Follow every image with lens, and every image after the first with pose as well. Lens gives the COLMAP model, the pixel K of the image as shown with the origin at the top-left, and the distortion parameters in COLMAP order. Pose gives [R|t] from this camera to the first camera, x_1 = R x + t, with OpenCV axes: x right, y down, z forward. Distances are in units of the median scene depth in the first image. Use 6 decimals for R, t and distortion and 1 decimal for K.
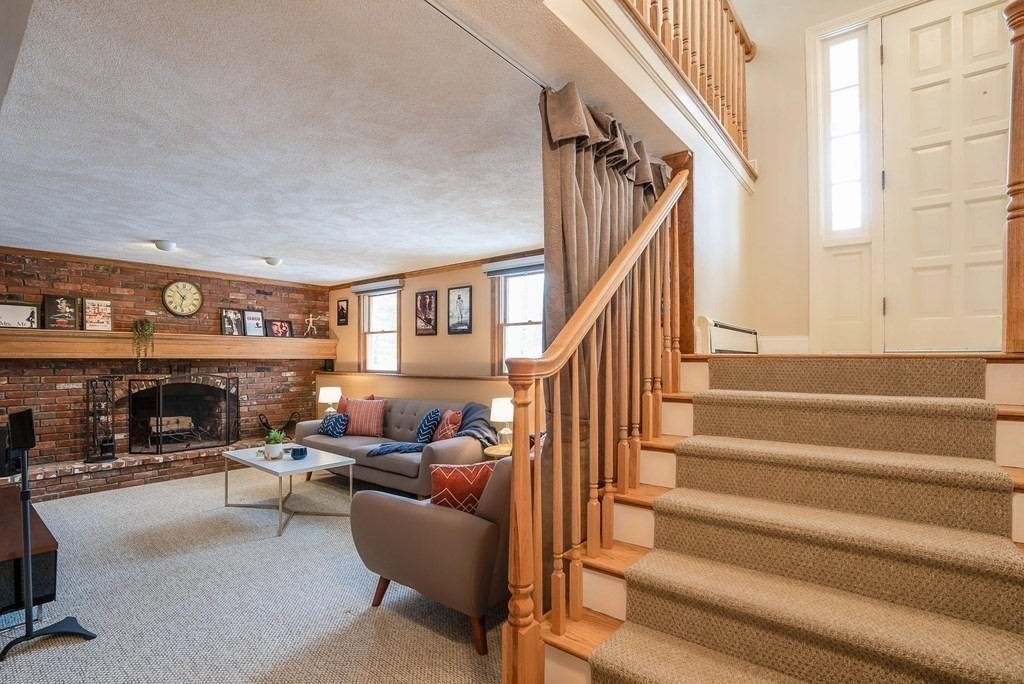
lens RADIAL K [[503.5, 0, 502.5], [0, 503.5, 360.6], [0, 0, 1]] dist [-0.048022, 0.016253]
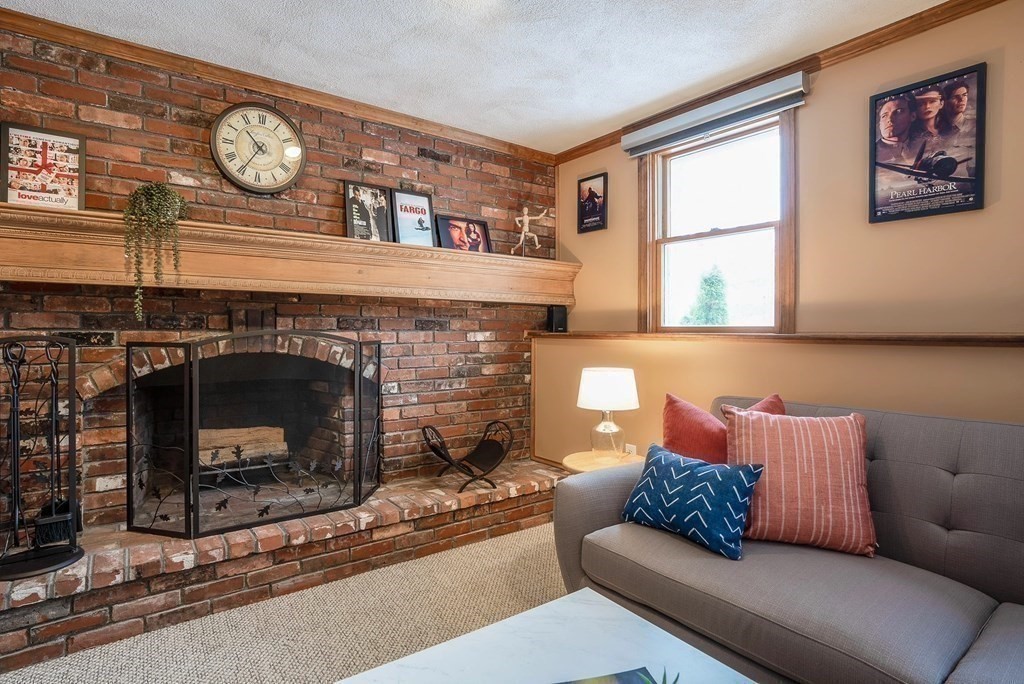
lens RADIAL K [[533.7, 0, 508.0], [0, 533.7, 330.9], [0, 0, 1]] dist [-0.017274, 0.009041]
pose [[0.975244, 0.003325, -0.221108, -0.370180], [-0.004271, 0.999984, -0.003802, 0.030015], [0.221092, 0.004652, 0.975242, 0.659235]]
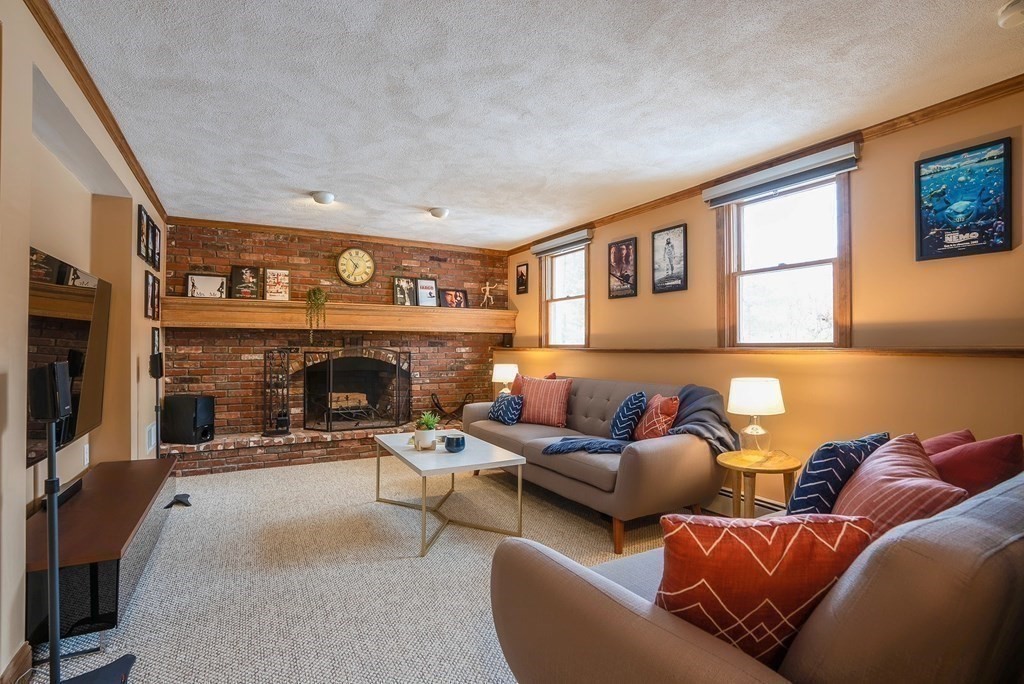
lens RADIAL K [[503.5, 0, 495.3], [0, 503.5, 336.0], [0, 0, 1]] dist [-0.048022, 0.016253]
pose [[0.926586, -0.005784, -0.376038, -0.048006], [-0.003897, 0.999680, -0.024979, 0.031280], [0.376062, 0.024611, 0.926267, 0.238840]]
